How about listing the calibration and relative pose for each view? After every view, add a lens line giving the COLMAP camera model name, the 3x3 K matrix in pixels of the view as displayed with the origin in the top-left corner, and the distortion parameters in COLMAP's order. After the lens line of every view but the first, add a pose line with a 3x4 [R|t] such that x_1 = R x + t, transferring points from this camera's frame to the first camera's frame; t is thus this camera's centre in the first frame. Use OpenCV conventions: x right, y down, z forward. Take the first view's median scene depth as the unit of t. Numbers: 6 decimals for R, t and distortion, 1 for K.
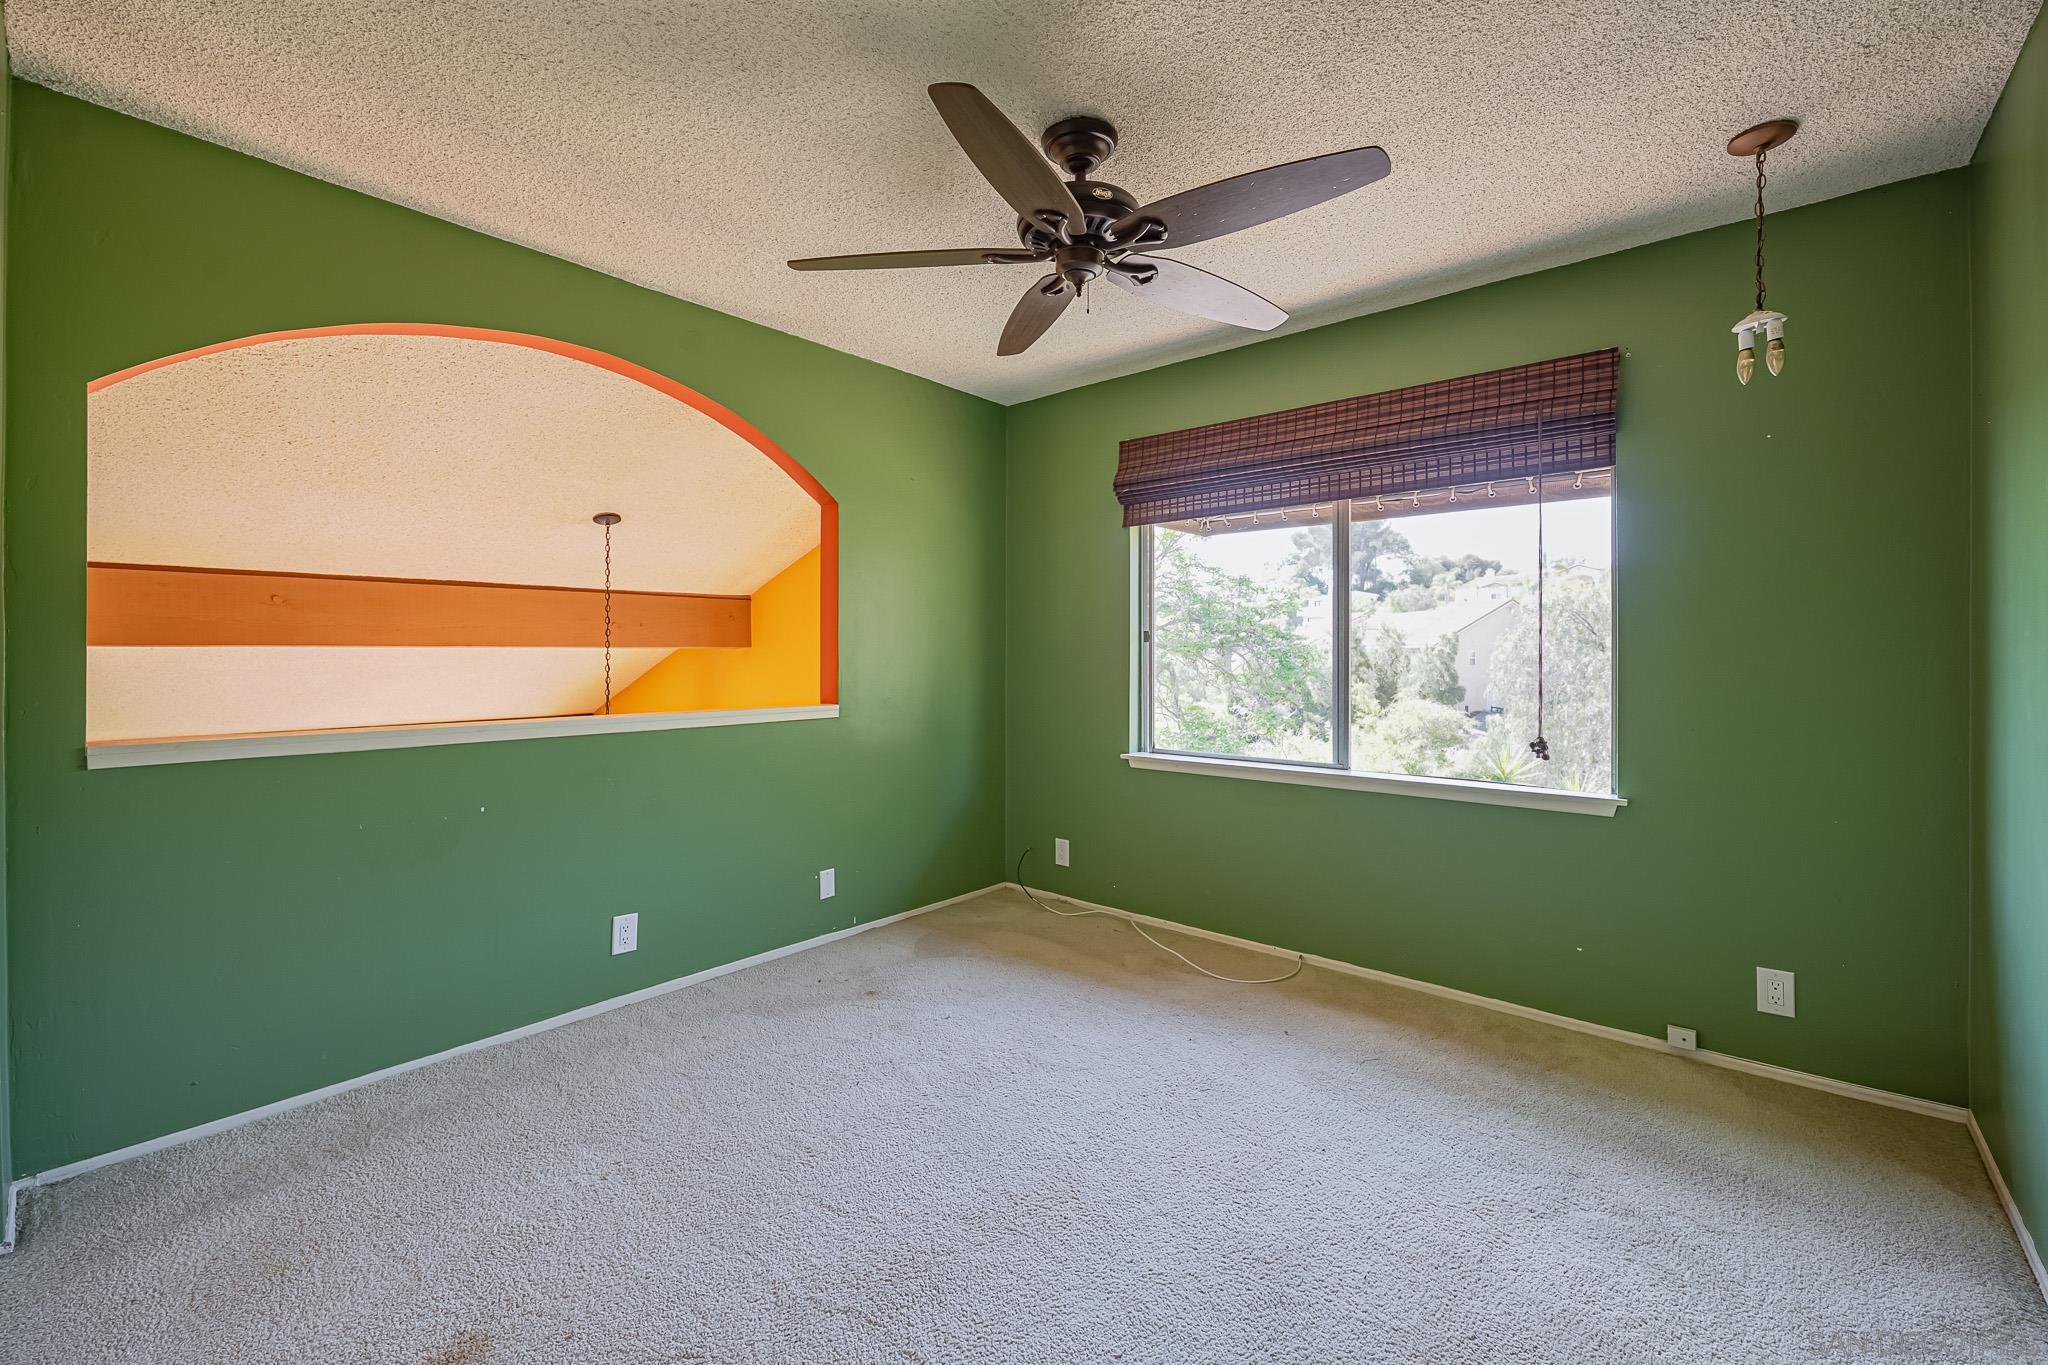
lens RADIAL K [[816.8, 0, 1053.4], [0, 816.8, 645.4], [0, 0, 1]] dist [0.003088, 0.000224]
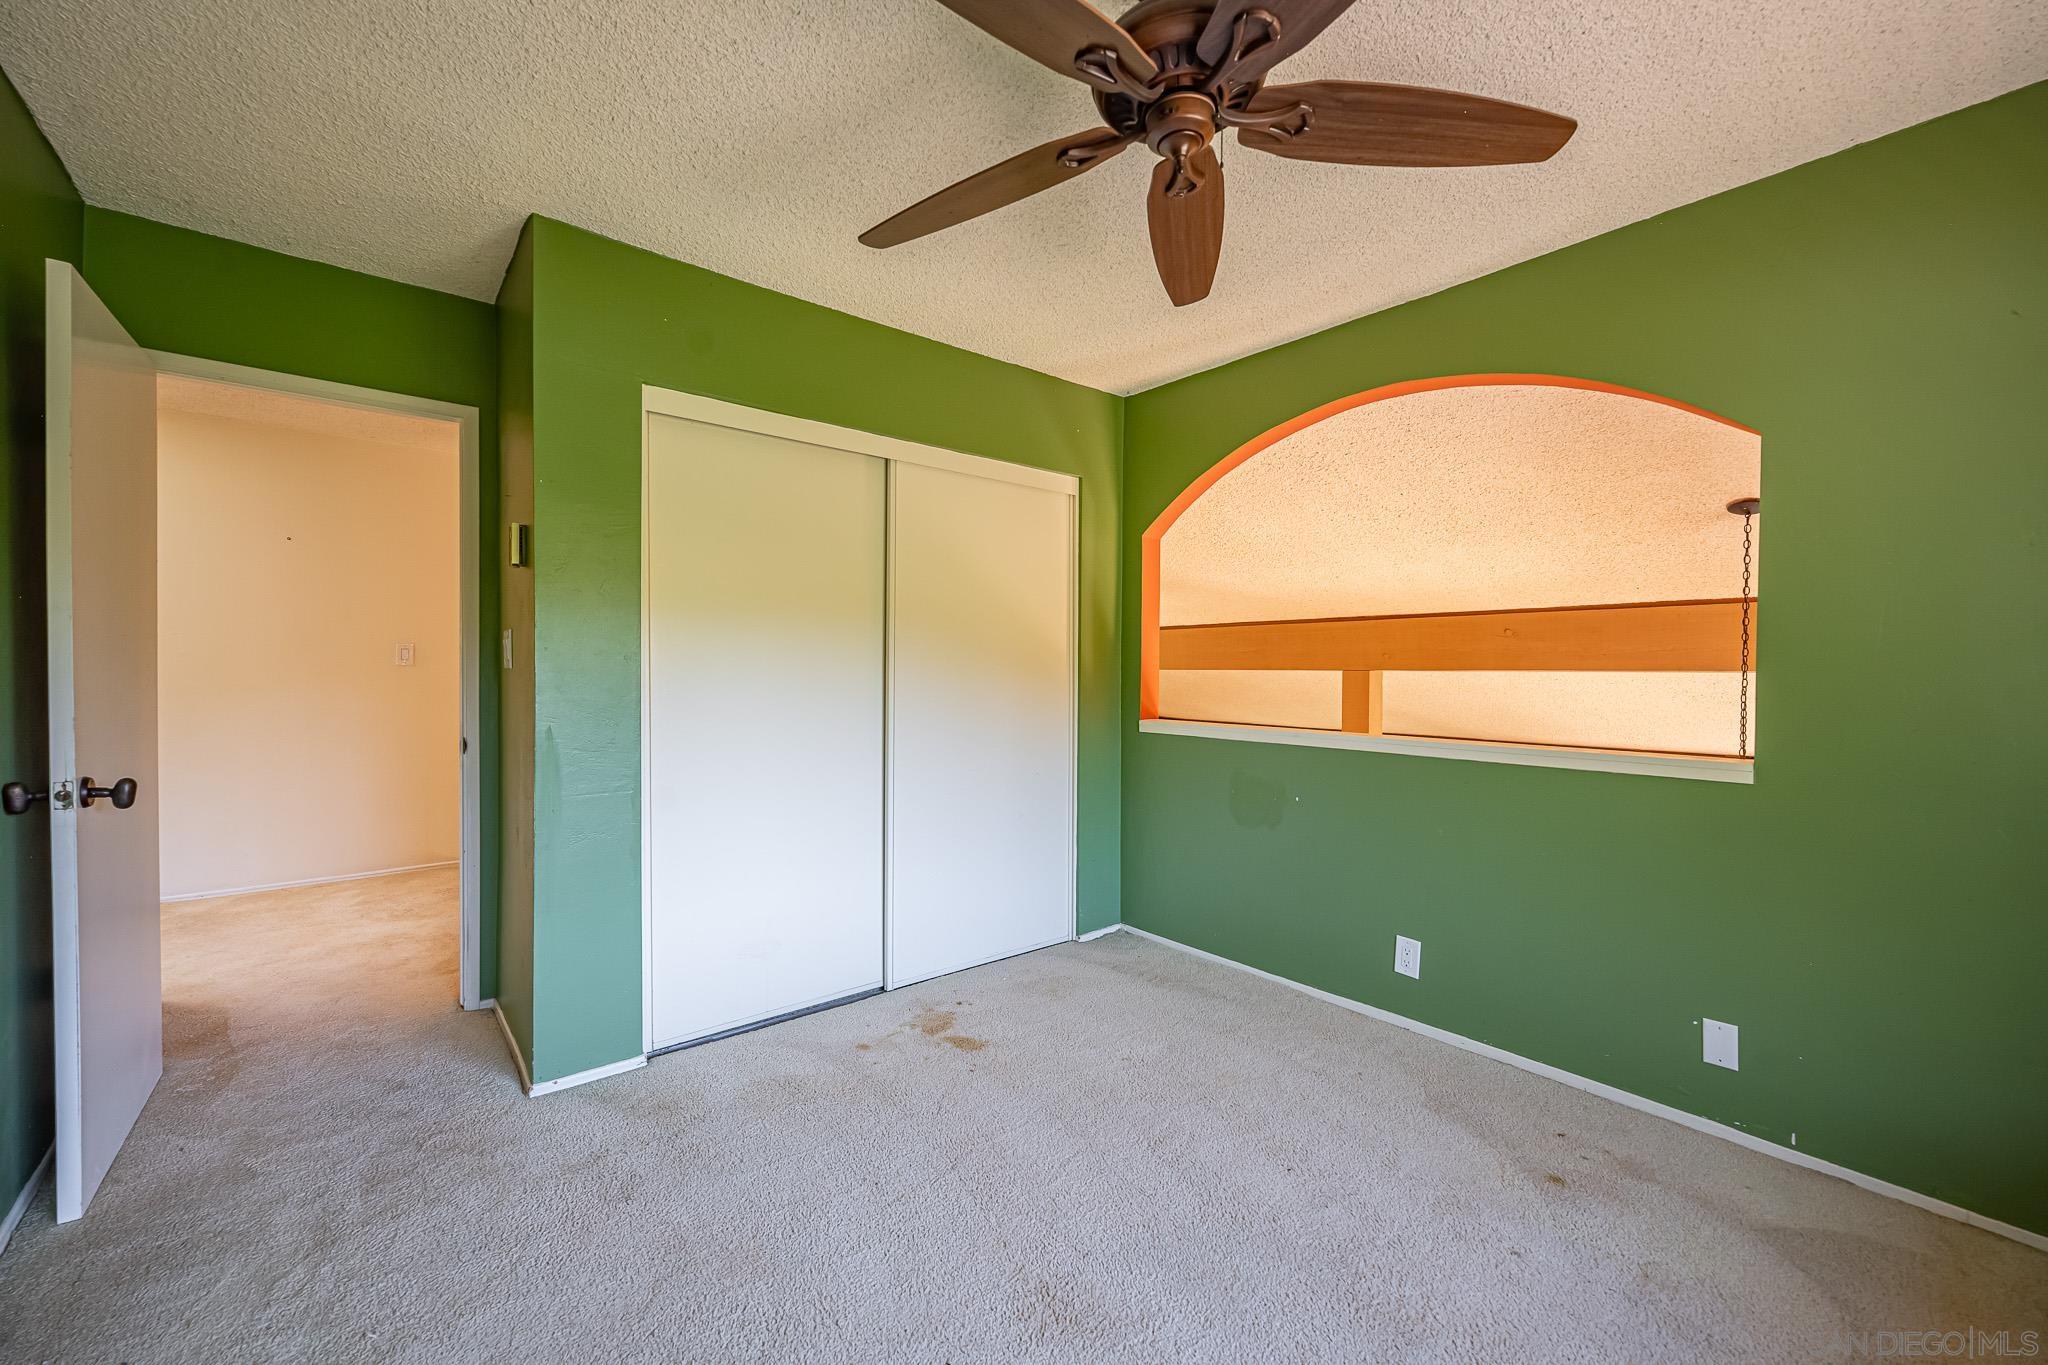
lens RADIAL K [[816.8, 0, 1020.3], [0, 816.8, 683.5], [0, 0, 1]] dist [0.003088, 0.000224]
pose [[-0.179698, 0.011682, -0.983652, 0.532072], [0.001764, 0.999932, 0.011553, 0.006024], [0.983720, 0.000341, -0.179706, 0.703638]]
